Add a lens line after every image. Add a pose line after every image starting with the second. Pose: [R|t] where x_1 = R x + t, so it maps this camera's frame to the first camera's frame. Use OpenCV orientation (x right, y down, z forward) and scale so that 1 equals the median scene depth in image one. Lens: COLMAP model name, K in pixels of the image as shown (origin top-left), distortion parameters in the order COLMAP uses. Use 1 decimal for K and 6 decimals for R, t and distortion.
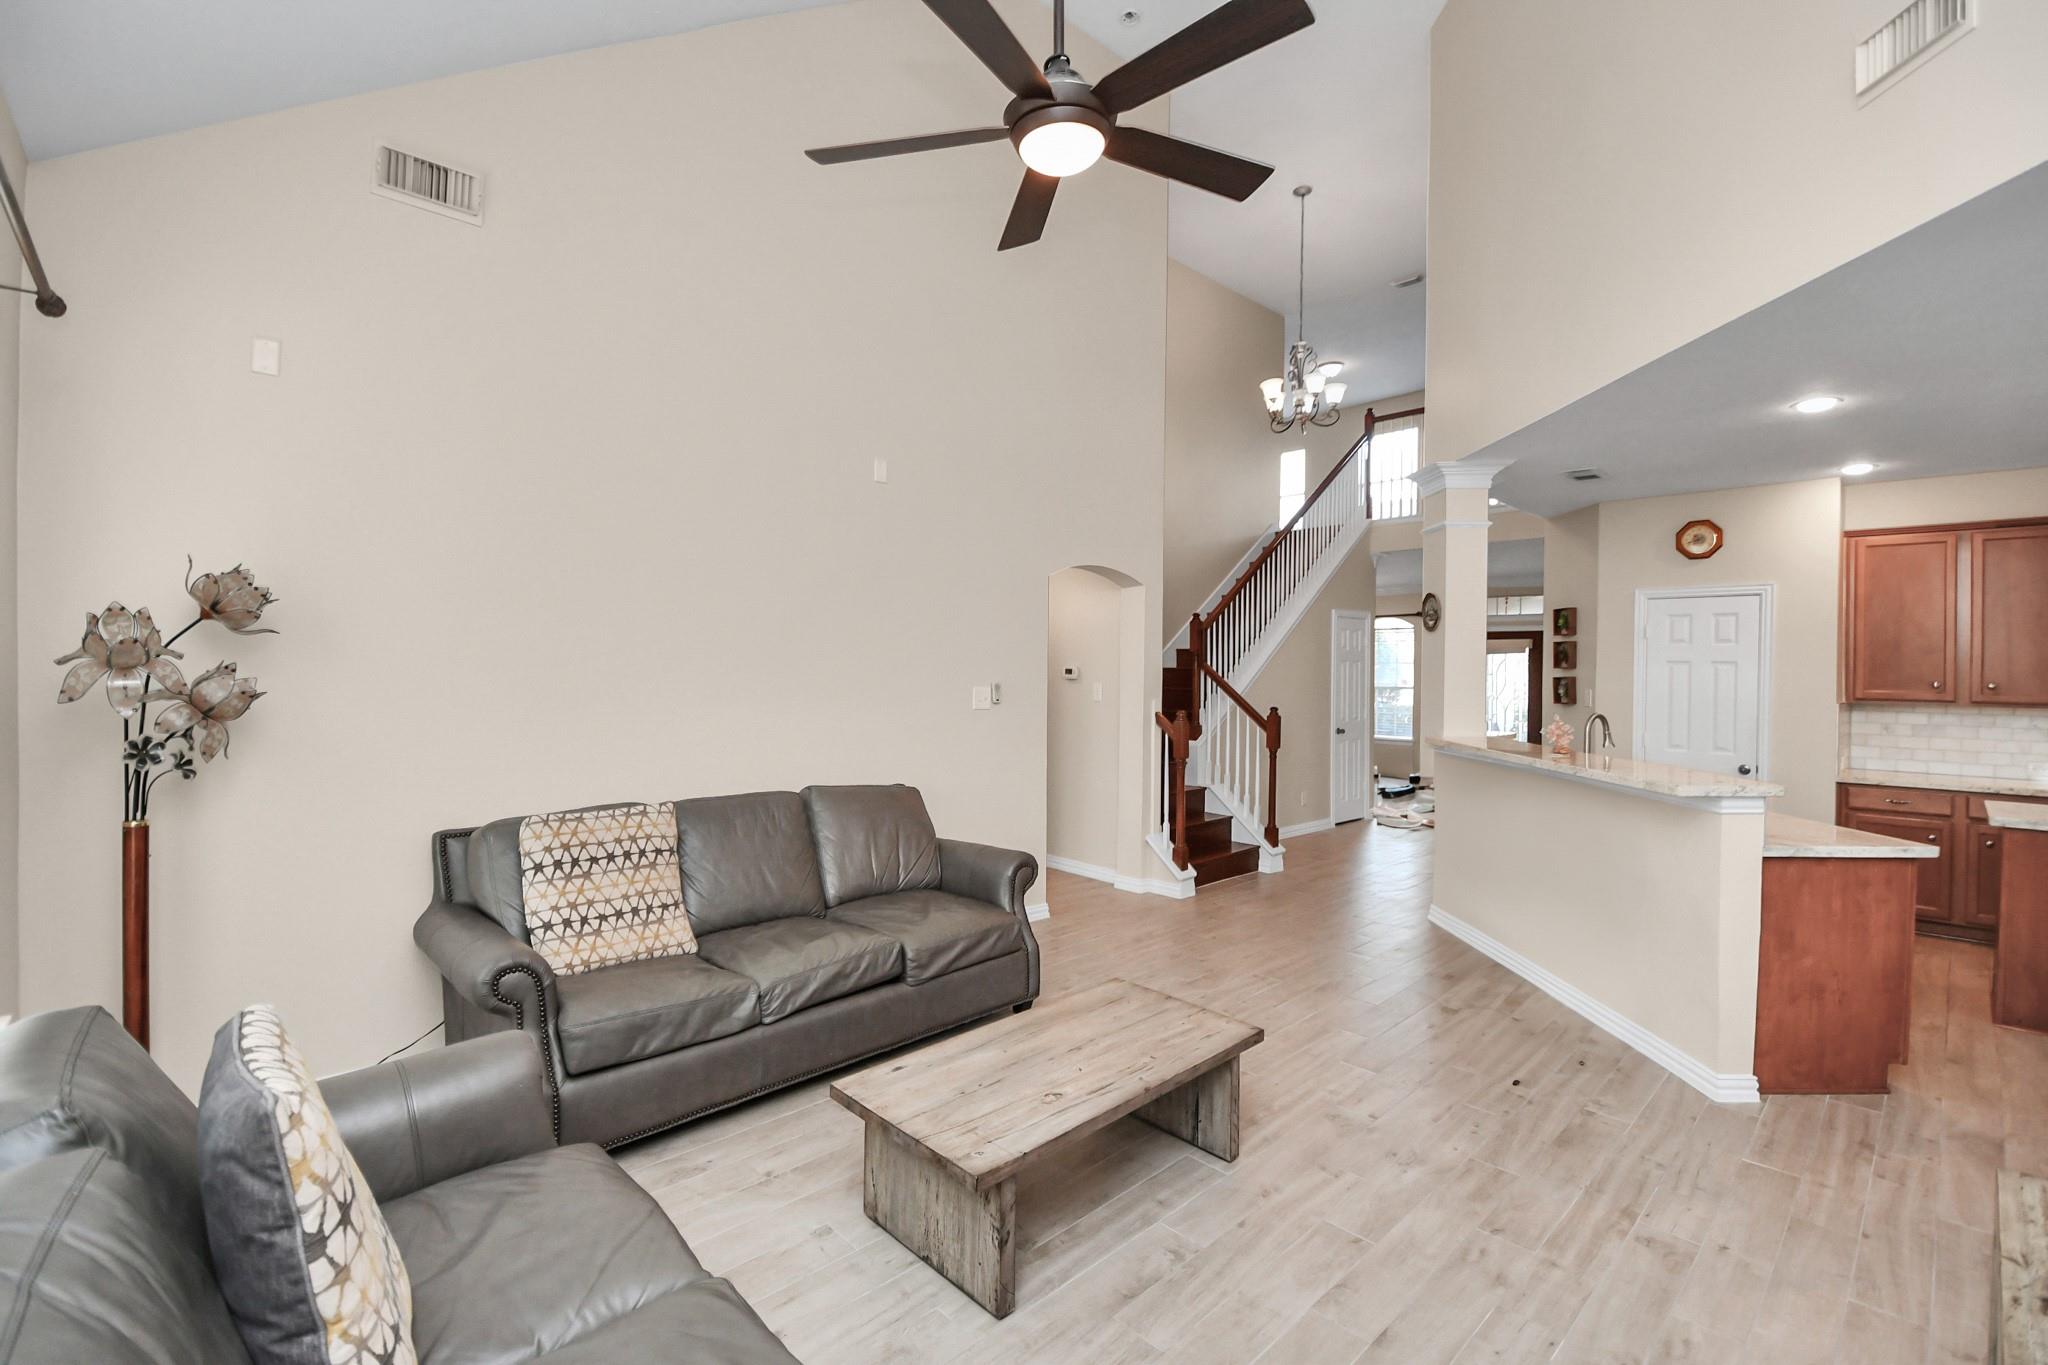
lens RADIAL K [[893.4, 0, 1022.1], [0, 893.4, 671.1], [0, 0, 1]] dist [0.013381, -0.021141]
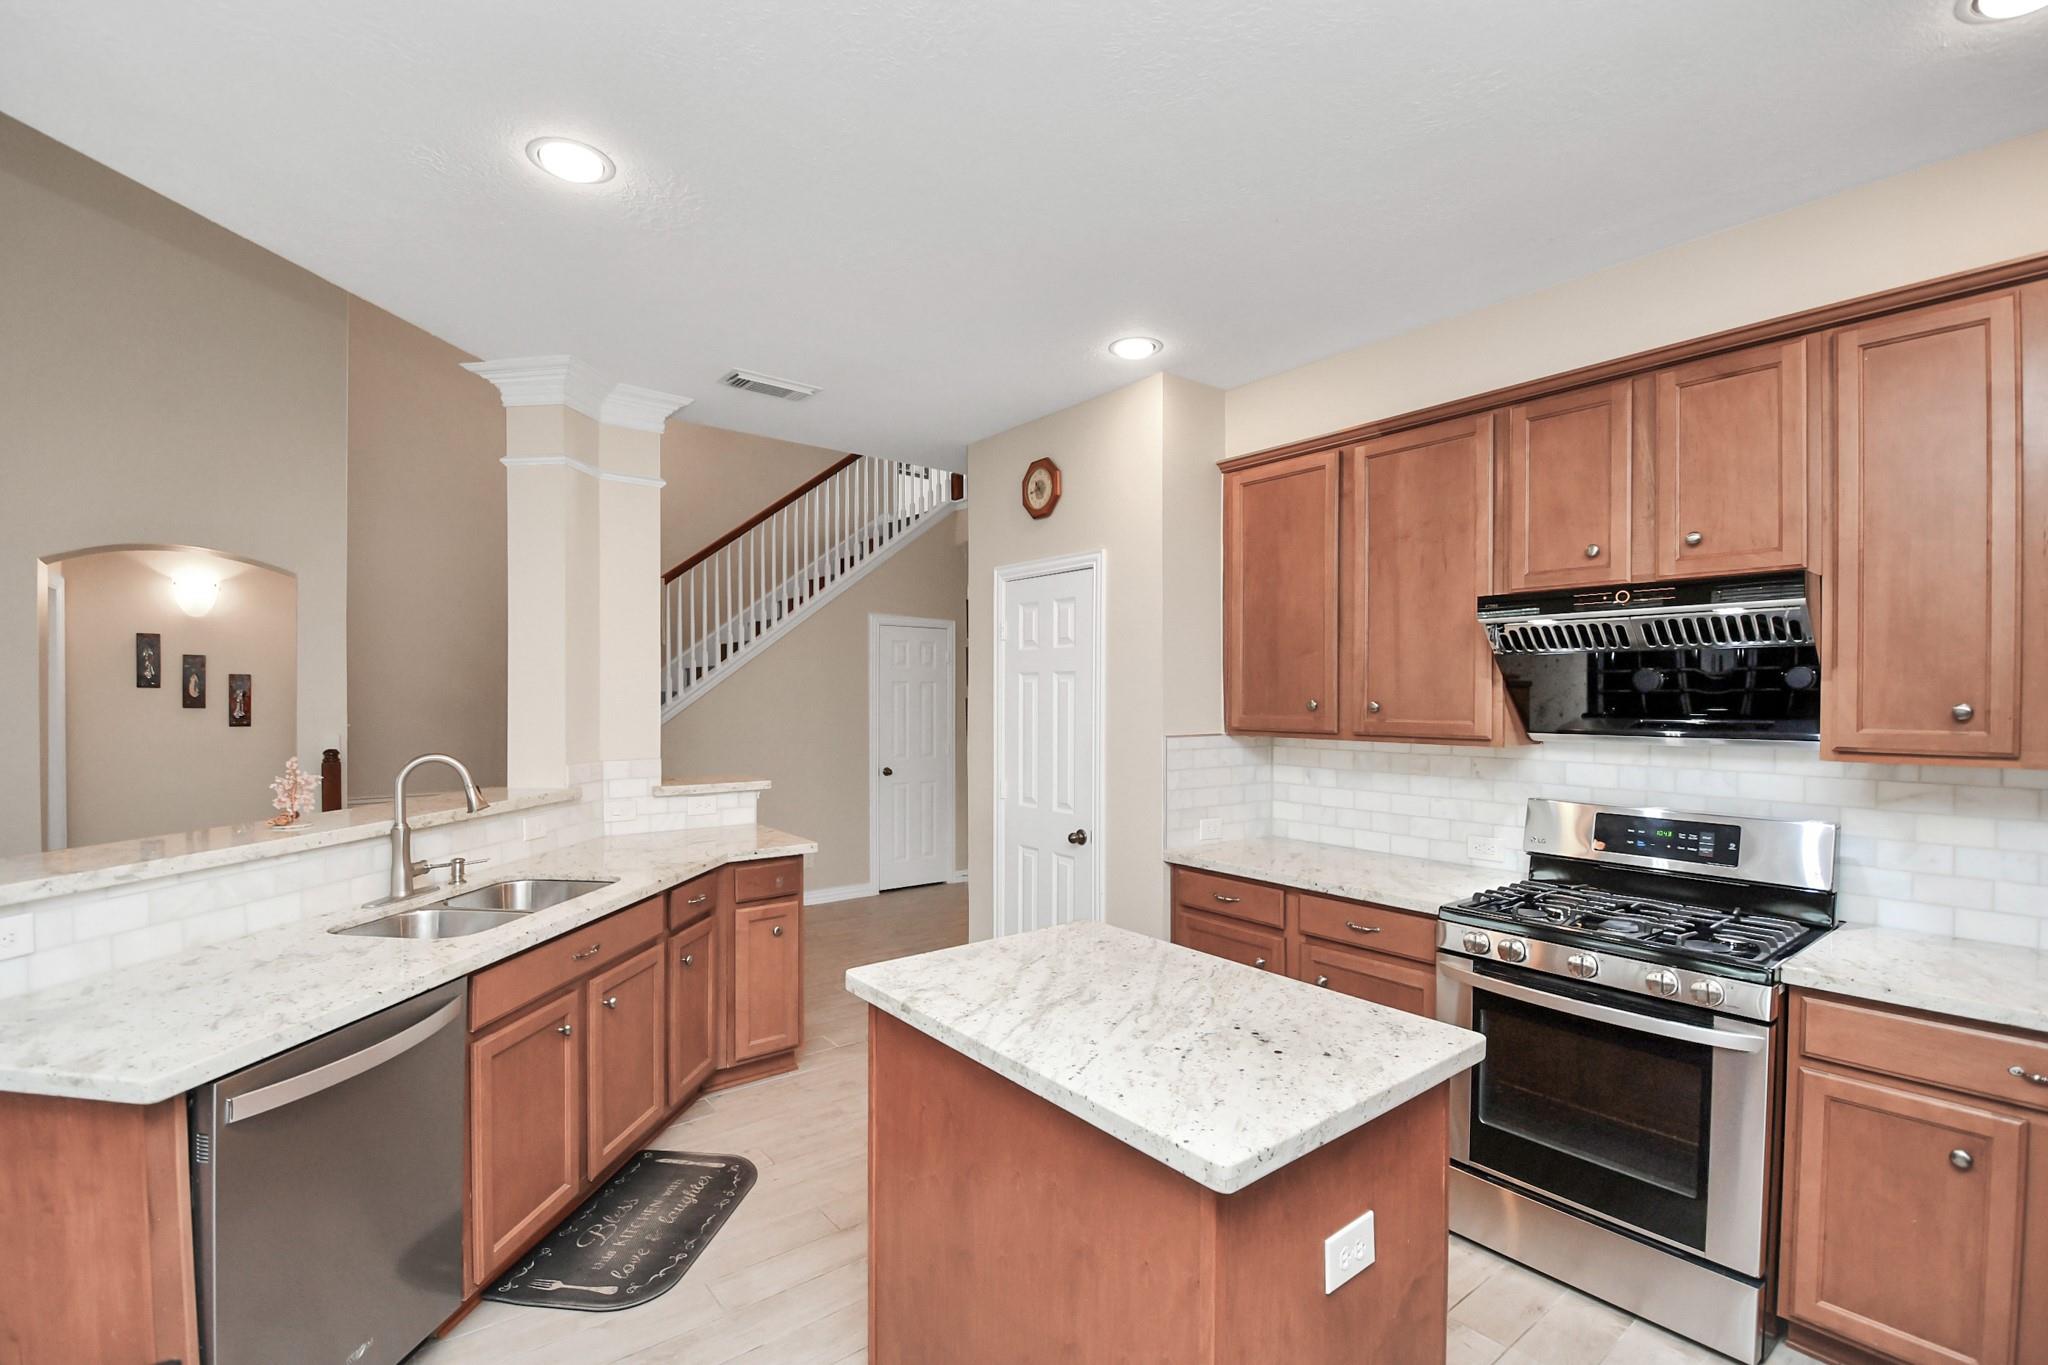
lens RADIAL K [[897.7, 0, 1022.9], [0, 897.7, 639.8], [0, 0, 1]] dist [0.011046, -0.022432]
pose [[0.995795, -0.009745, -0.091091, 1.509496], [0.003585, 0.997709, -0.067550, 0.022911], [0.091540, 0.066940, 0.993549, 0.626183]]
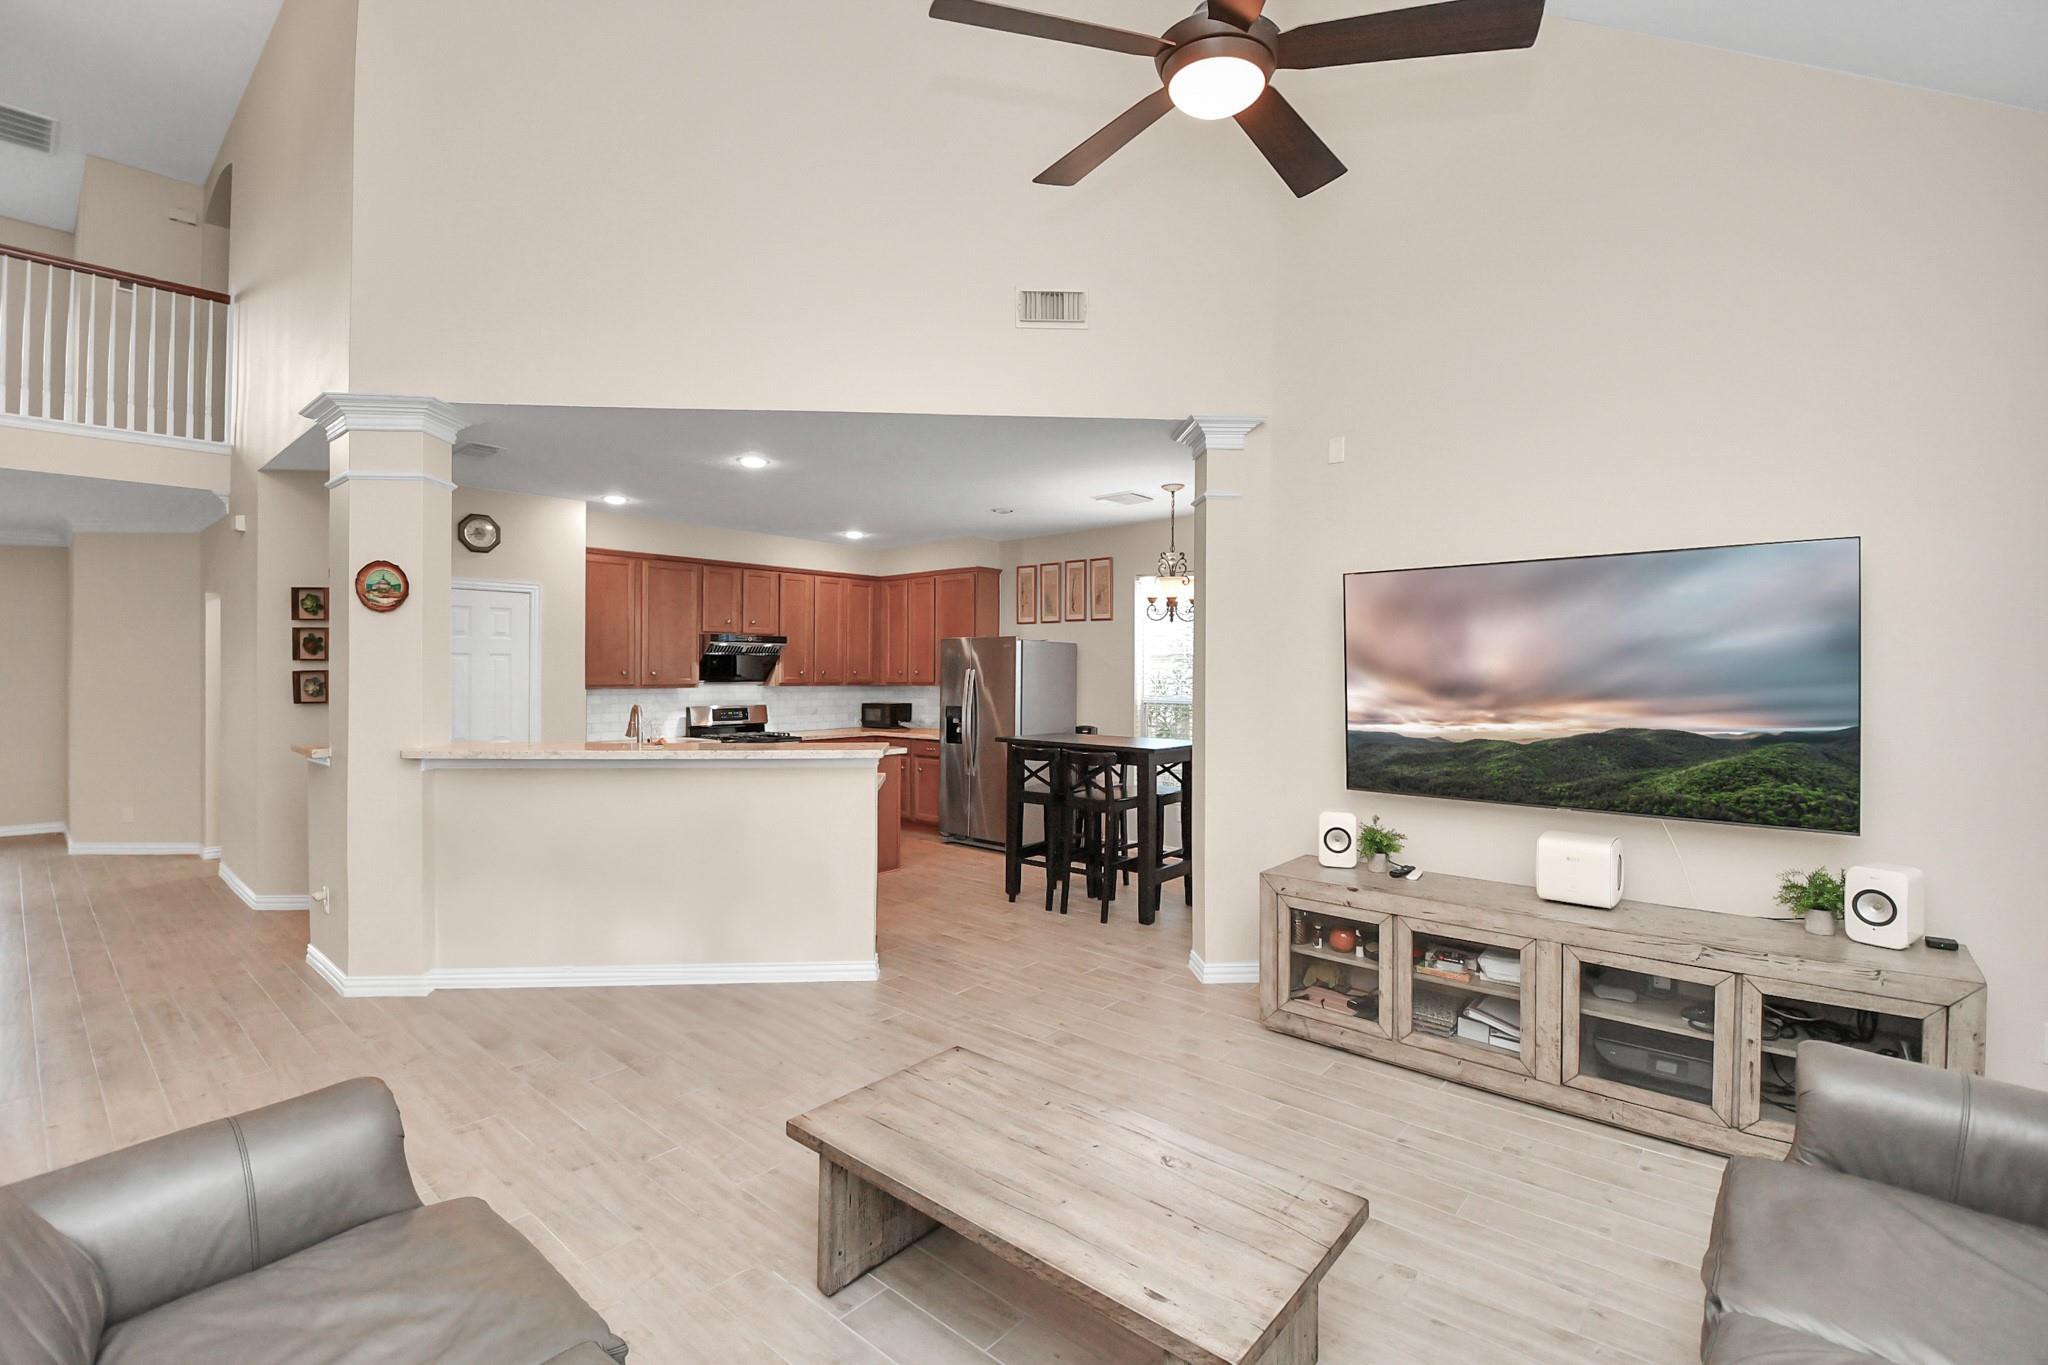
lens RADIAL K [[893.4, 0, 1022.1], [0, 893.4, 671.1], [0, 0, 1]] dist [0.013381, -0.021141]
pose [[-0.100498, -0.012624, 0.994857, -0.598943], [0.000099, 0.999919, 0.012698, -0.006643], [-0.994937, 0.001375, -0.100488, 0.915548]]
